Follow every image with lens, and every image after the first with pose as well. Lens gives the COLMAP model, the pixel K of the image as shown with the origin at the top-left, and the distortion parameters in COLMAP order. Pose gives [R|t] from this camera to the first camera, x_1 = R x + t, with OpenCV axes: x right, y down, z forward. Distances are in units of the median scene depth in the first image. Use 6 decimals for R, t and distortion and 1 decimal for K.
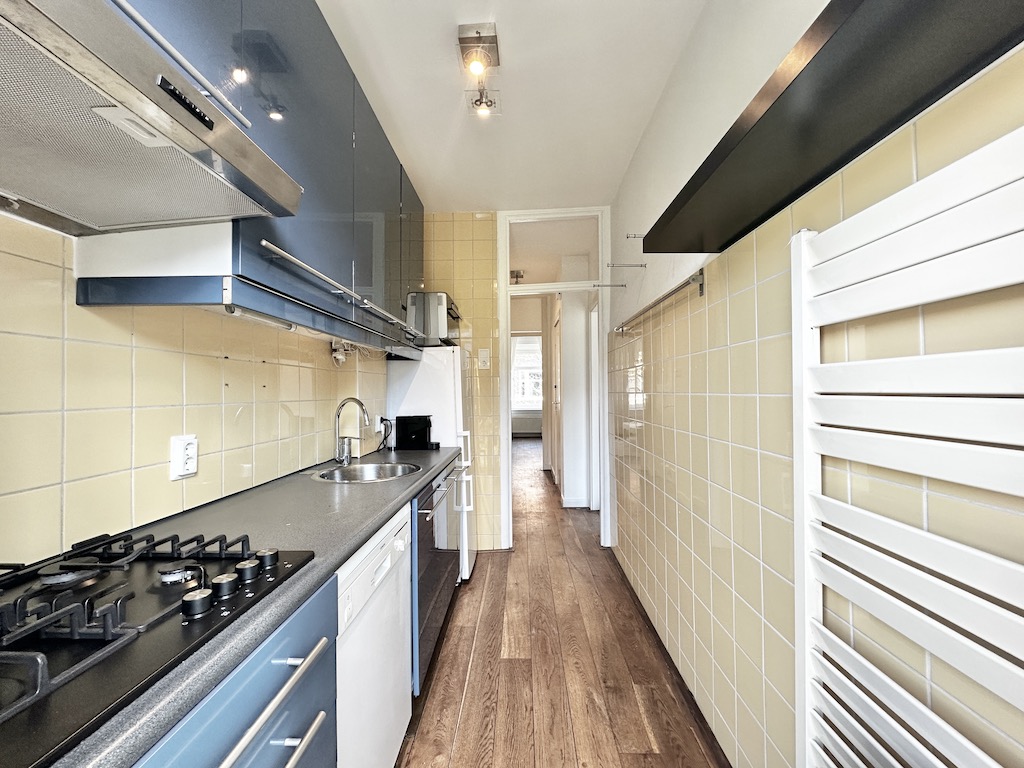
lens RADIAL K [[405.9, 0, 511.8], [0, 405.9, 382.6], [0, 0, 1]] dist [-0.001506, 0.000212]
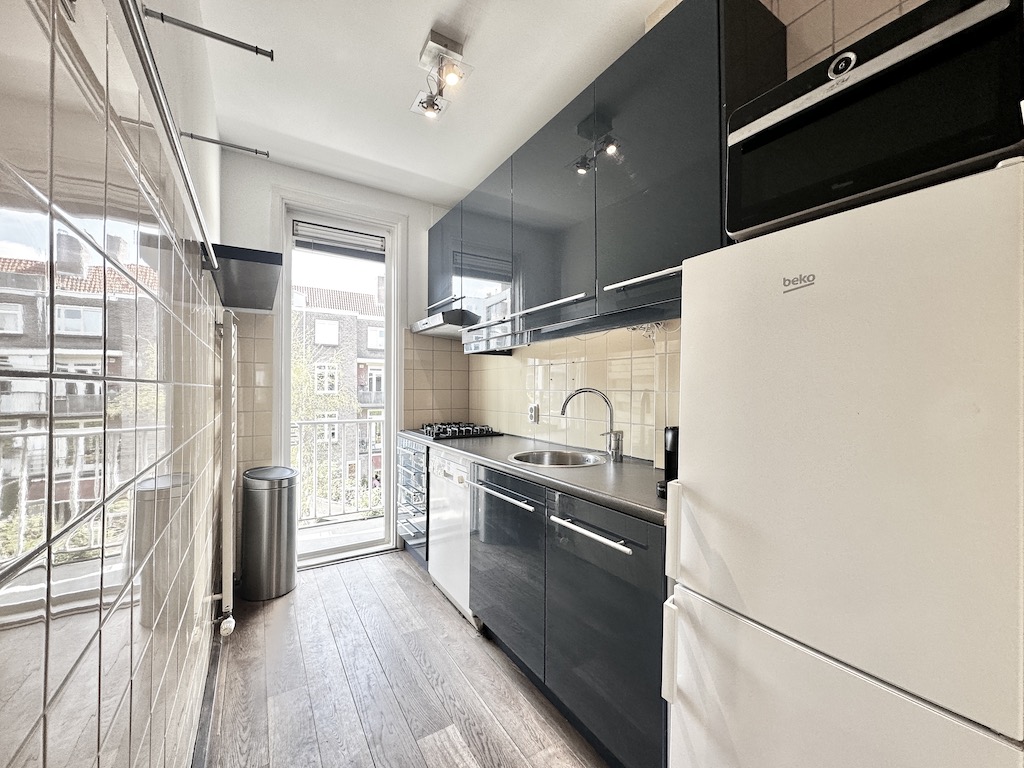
lens RADIAL K [[407.2, 0, 512.0], [0, 407.2, 384.0], [0, 0, 1]] dist [-0.001091, 0.000048]
pose [[-0.829360, 0.012115, -0.558584, 0.313884], [0.025367, 0.999550, -0.015984, 0.040567], [0.558139, -0.027426, -0.829294, 1.751253]]
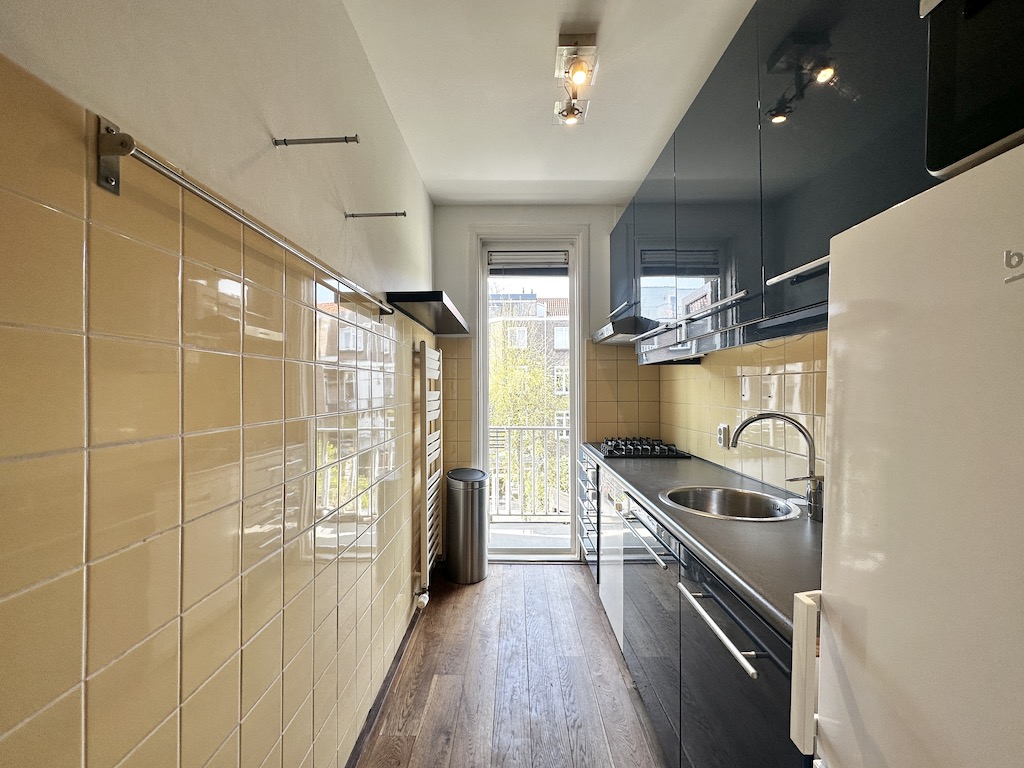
lens RADIAL K [[407.9, 0, 512.0], [0, 407.9, 384.0], [0, 0, 1]] dist [-0.000167, 0.000091]
pose [[-0.999477, 0.022302, -0.023406, 0.087118], [0.022978, 0.999314, -0.029034, -0.004065], [0.022743, -0.029557, -0.999304, 1.760061]]
